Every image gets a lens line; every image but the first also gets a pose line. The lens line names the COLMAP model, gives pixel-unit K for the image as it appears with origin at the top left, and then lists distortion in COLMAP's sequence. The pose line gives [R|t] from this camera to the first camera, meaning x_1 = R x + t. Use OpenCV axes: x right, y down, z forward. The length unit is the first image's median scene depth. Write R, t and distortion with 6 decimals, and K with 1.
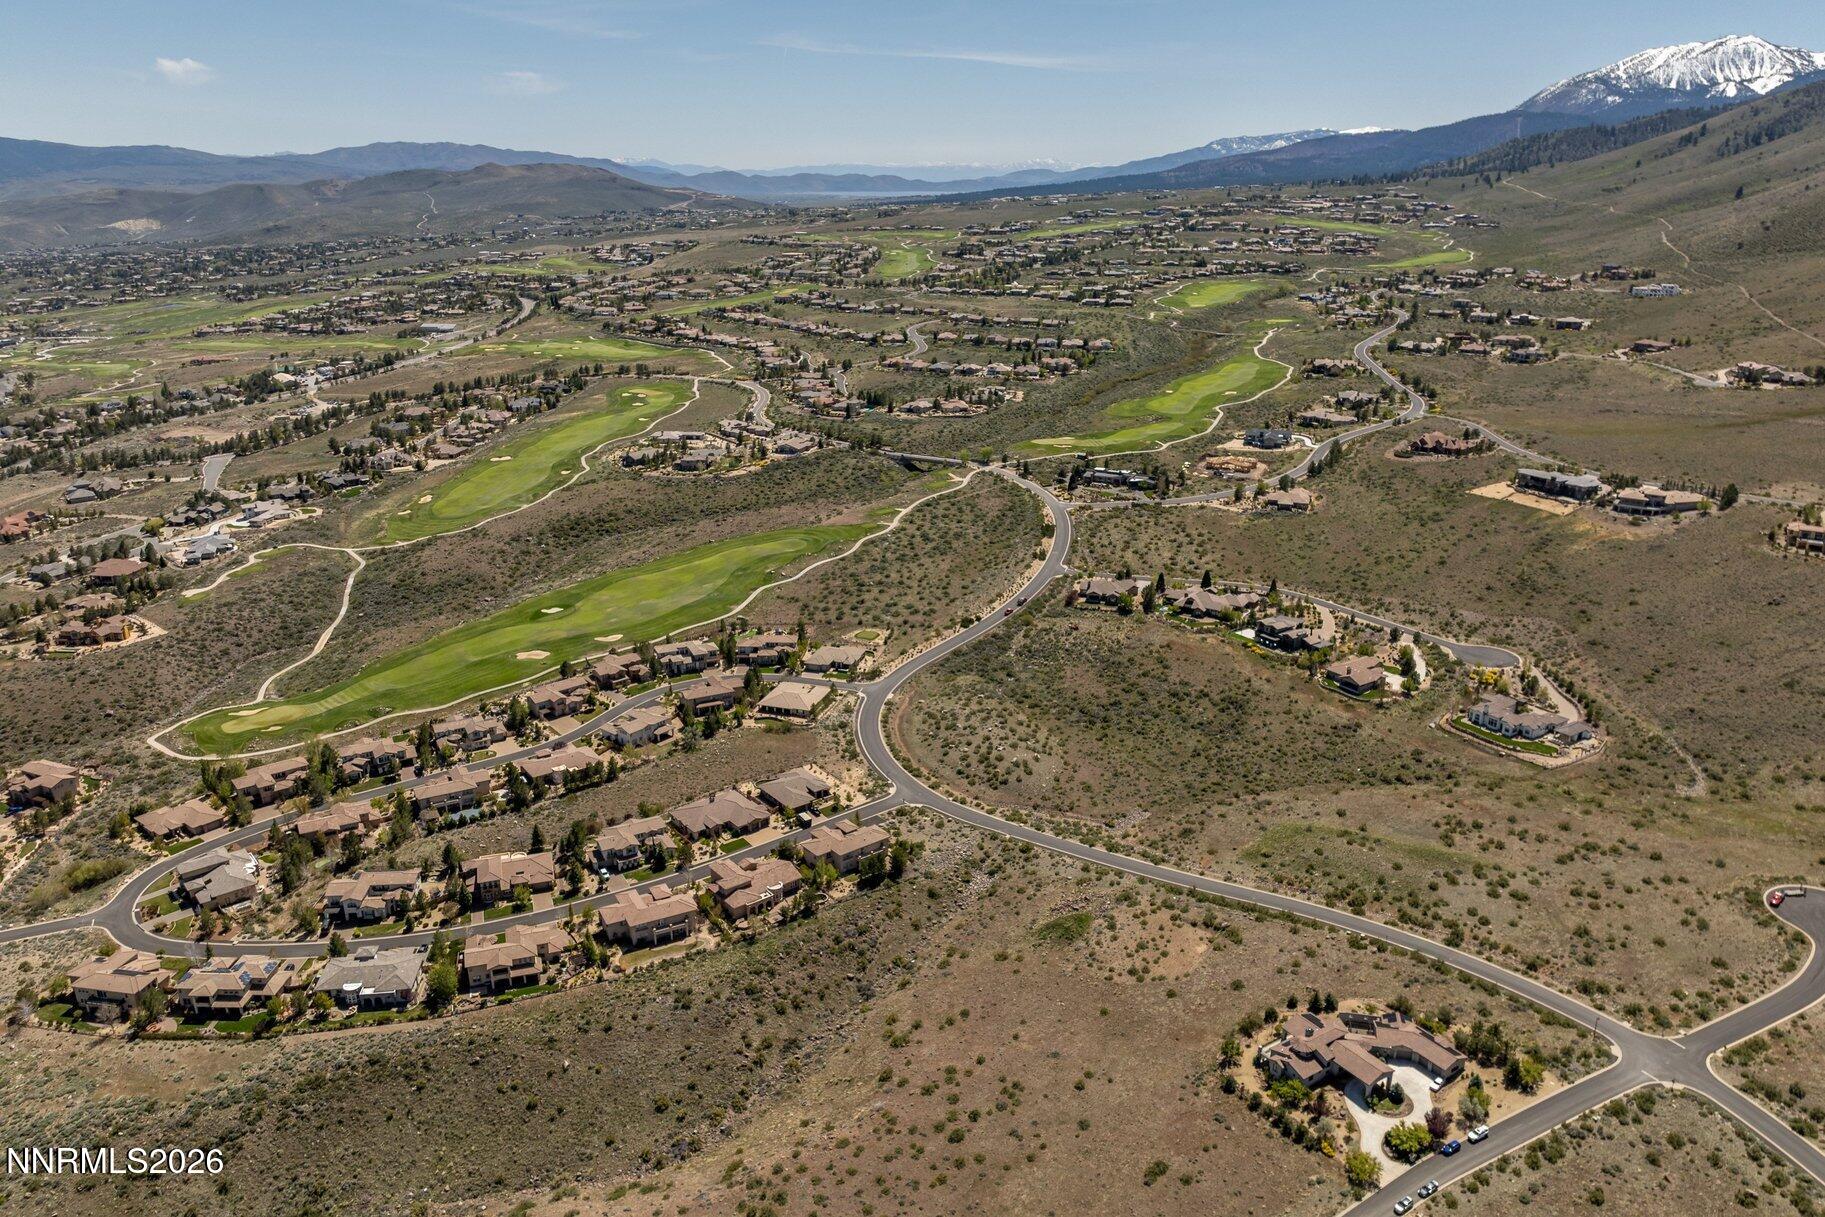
lens RADIAL K [[1286.8, 0, 912.5], [0, 1286.8, 608.5], [0, 0, 1]] dist [-0.034819, 0.024661]
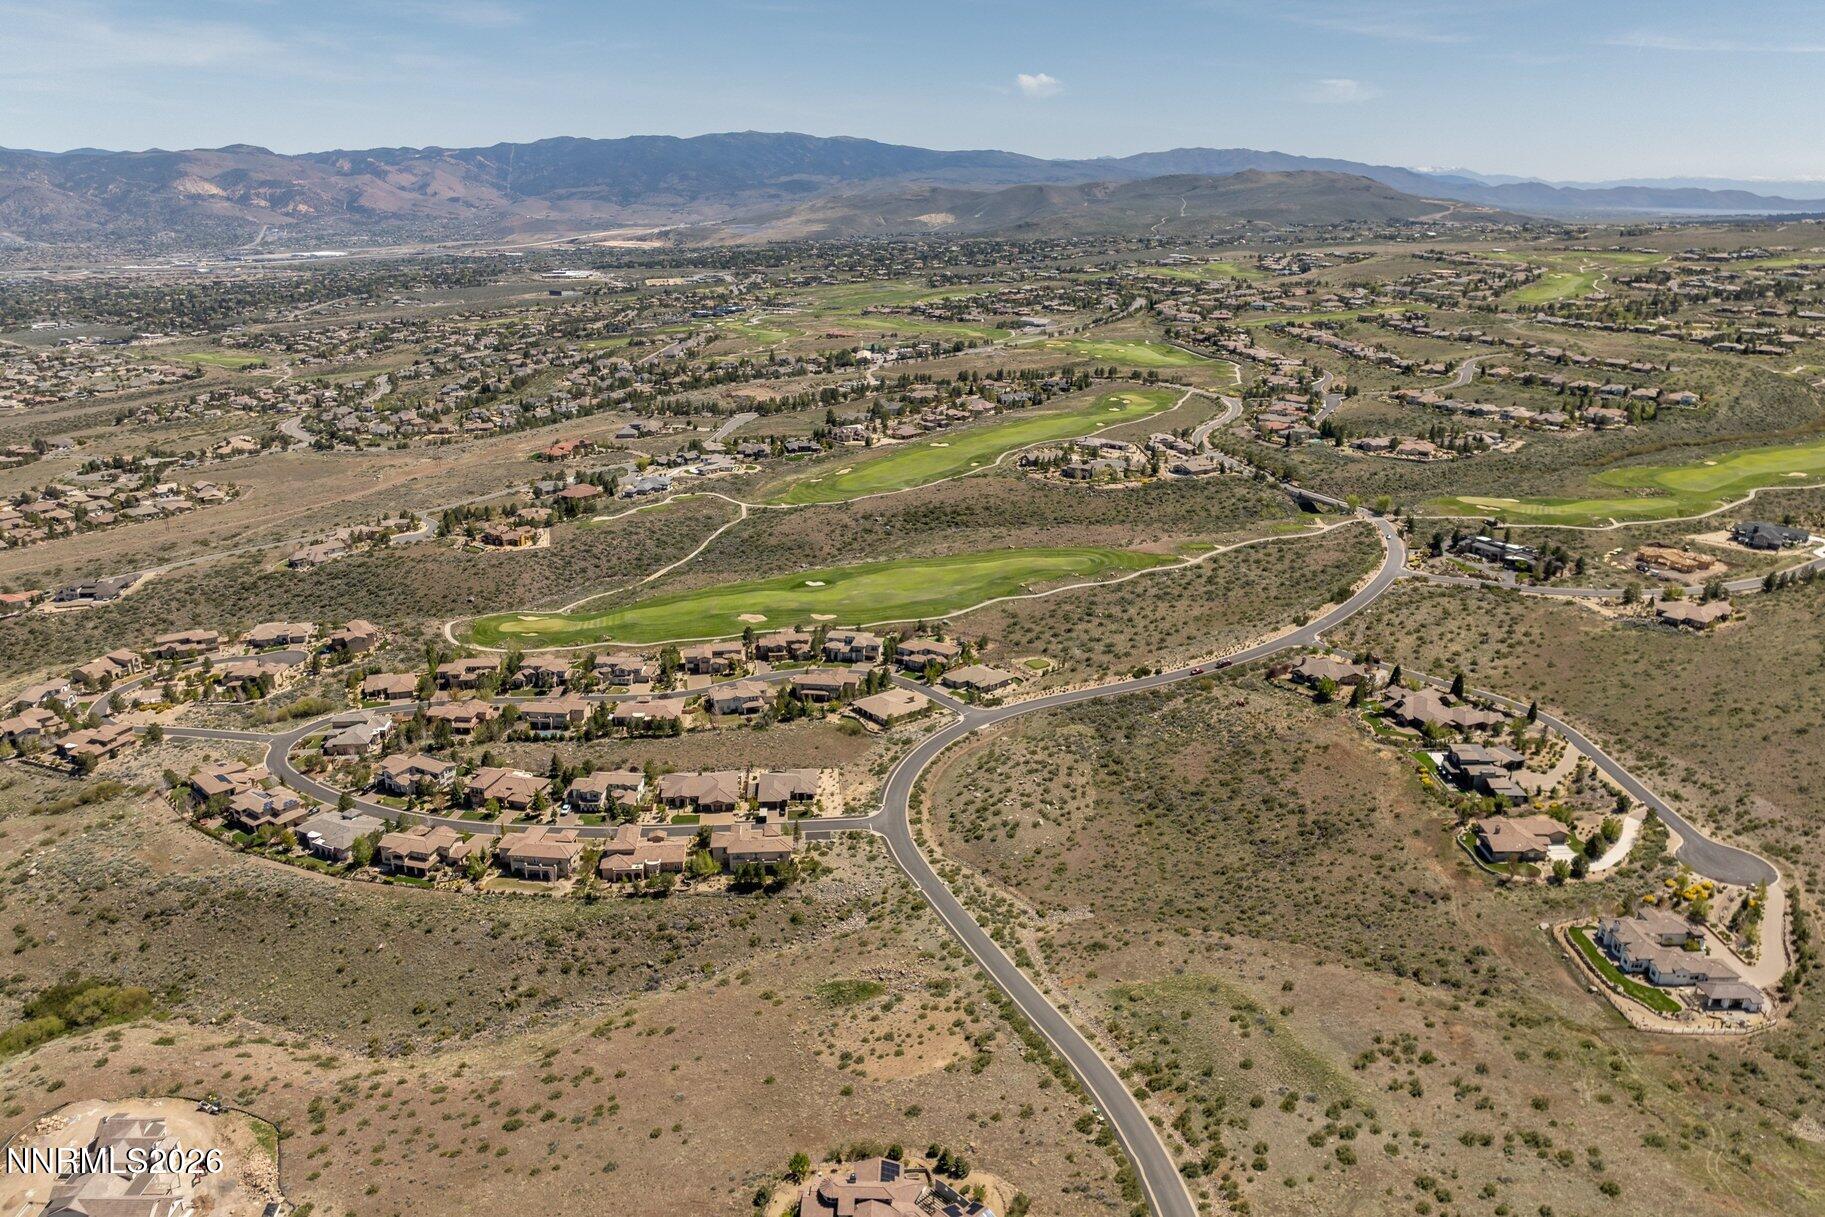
lens RADIAL K [[1278.1, 0, 912.5], [0, 1278.1, 608.5], [0, 0, 1]] dist [-0.026560, 0.004857]
pose [[0.836883, 0.182904, -0.515919, 0.373686], [-0.184492, 0.981625, 0.048739, -0.049206], [0.515353, 0.054394, 0.855250, 0.140960]]
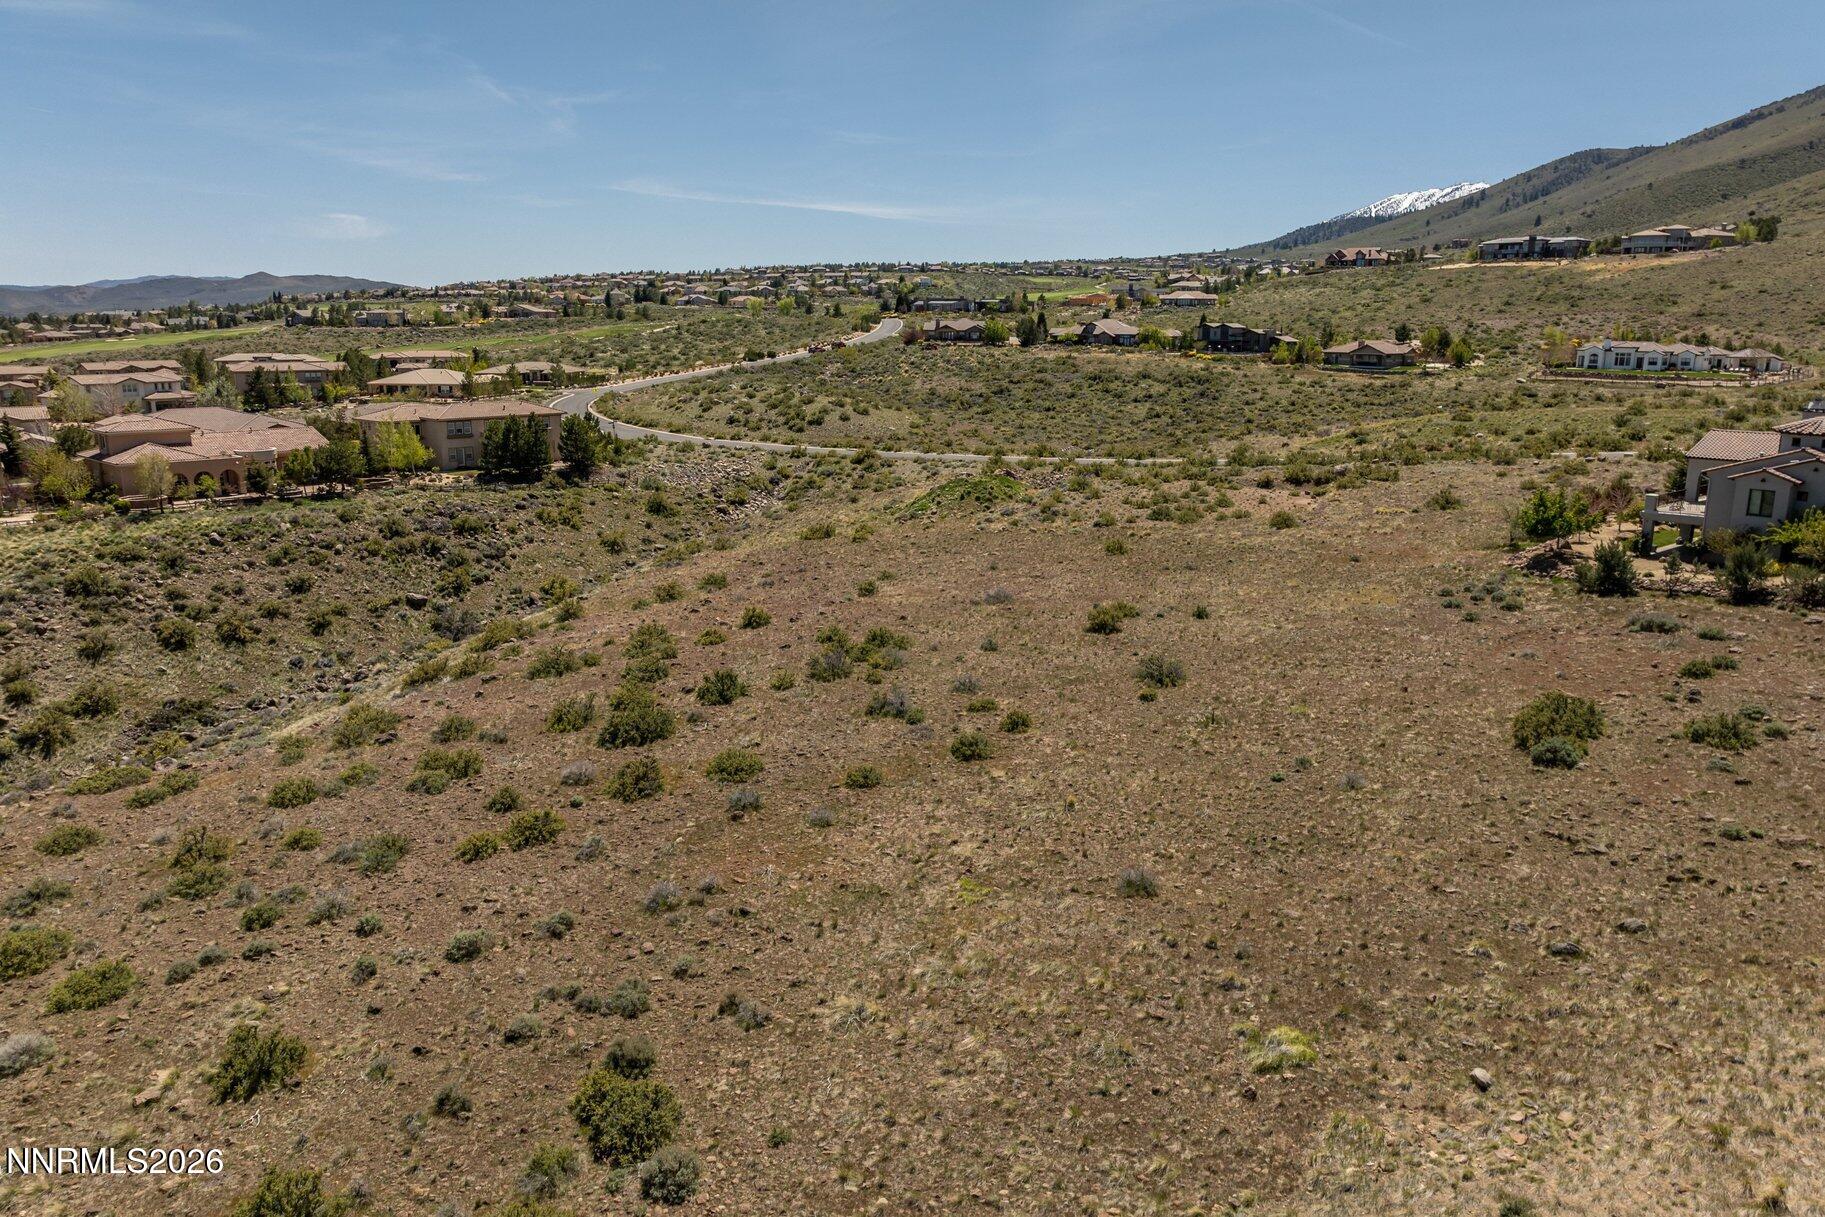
lens RADIAL K [[1286.2, 0, 912.5], [0, 1286.2, 608.5], [0, 0, 1]] dist [-0.050818, 0.019892]
pose [[0.989380, -0.029918, 0.142240, 0.026053], [0.045249, 0.993358, -0.105799, 0.209807], [-0.138130, 0.111111, 0.984162, 0.384962]]
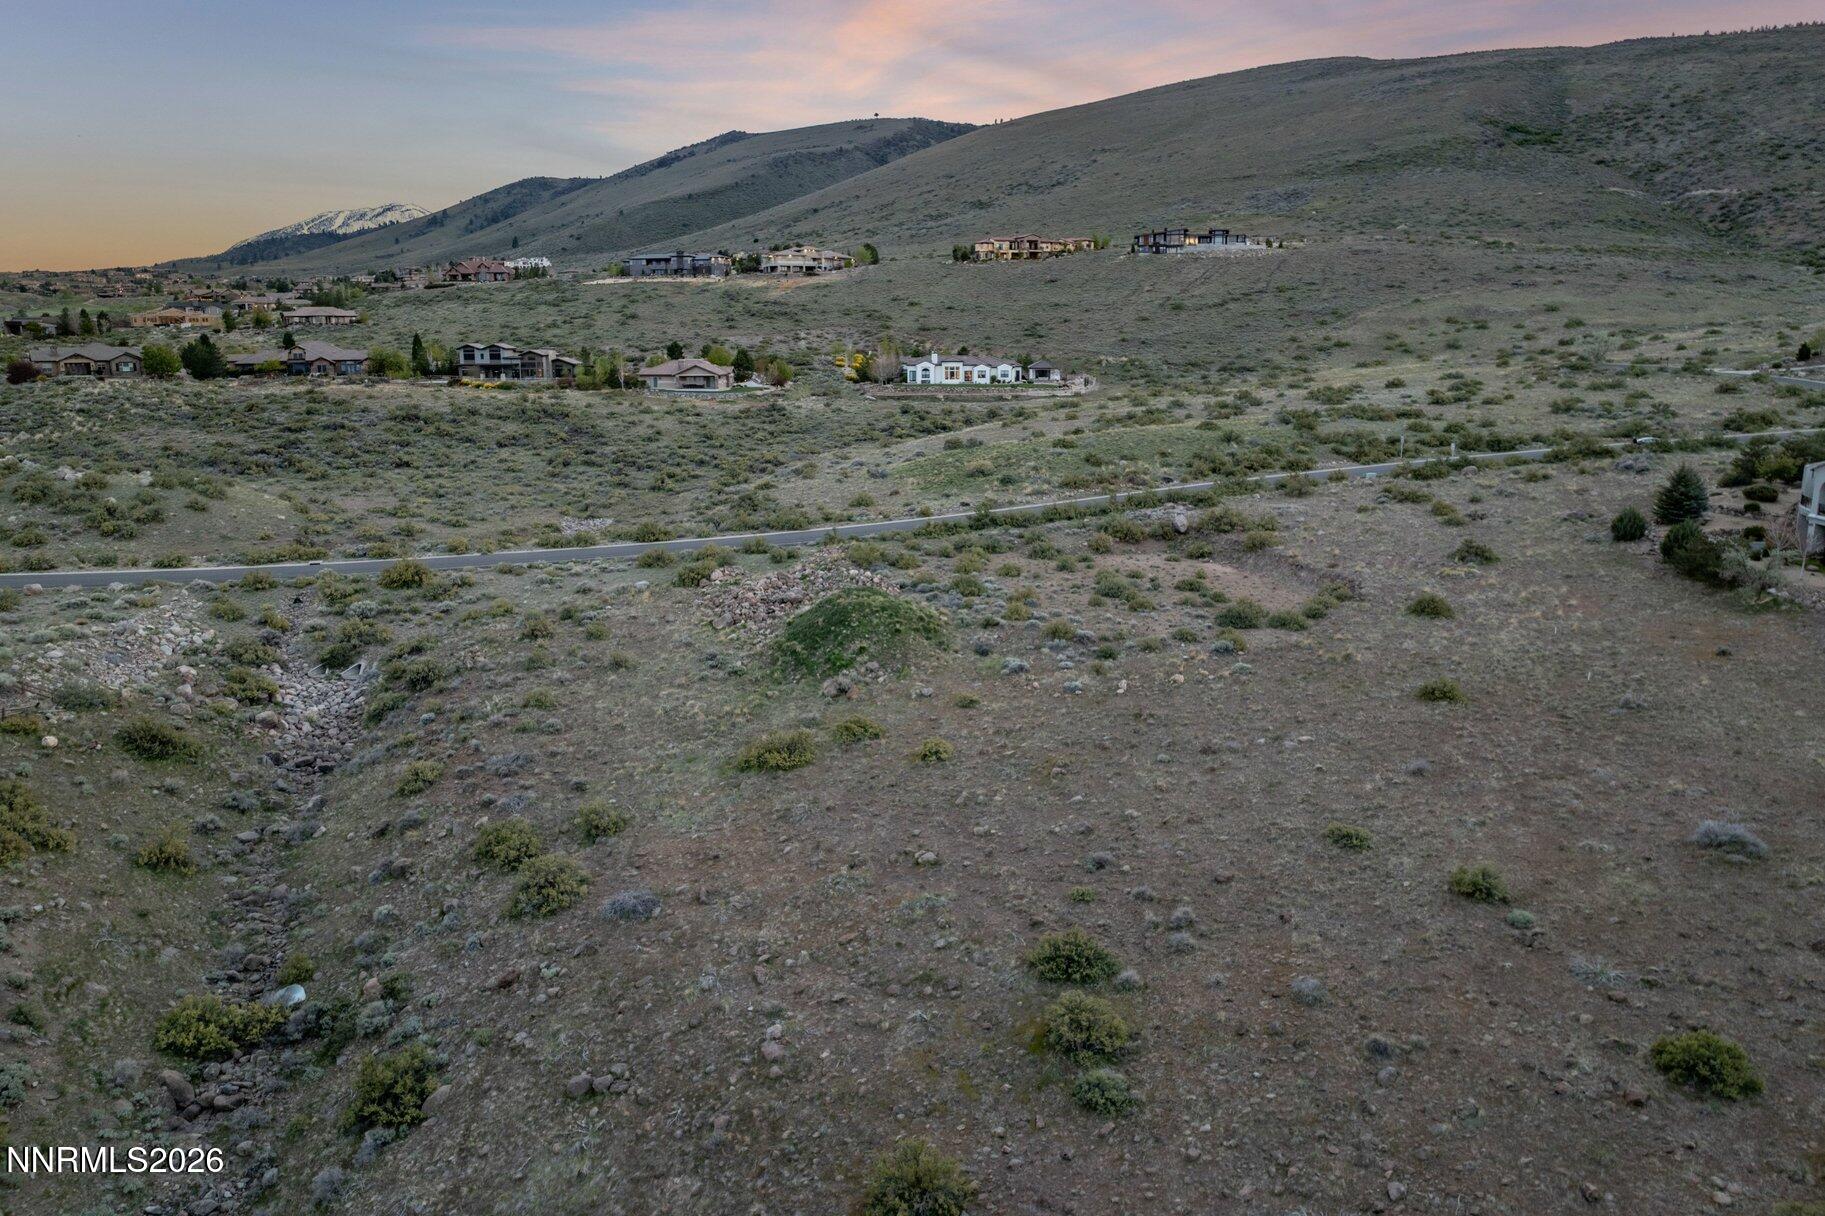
lens RADIAL K [[1286.2, 0, 912.5], [0, 1286.2, 608.0], [0, 0, 1]] dist [-0.050818, 0.019892]
pose [[0.607992, -0.162474, 0.777141, -0.043791], [0.257968, 0.966154, 0.000170, 0.158921], [-0.750865, 0.200374, 0.629327, 0.533552]]
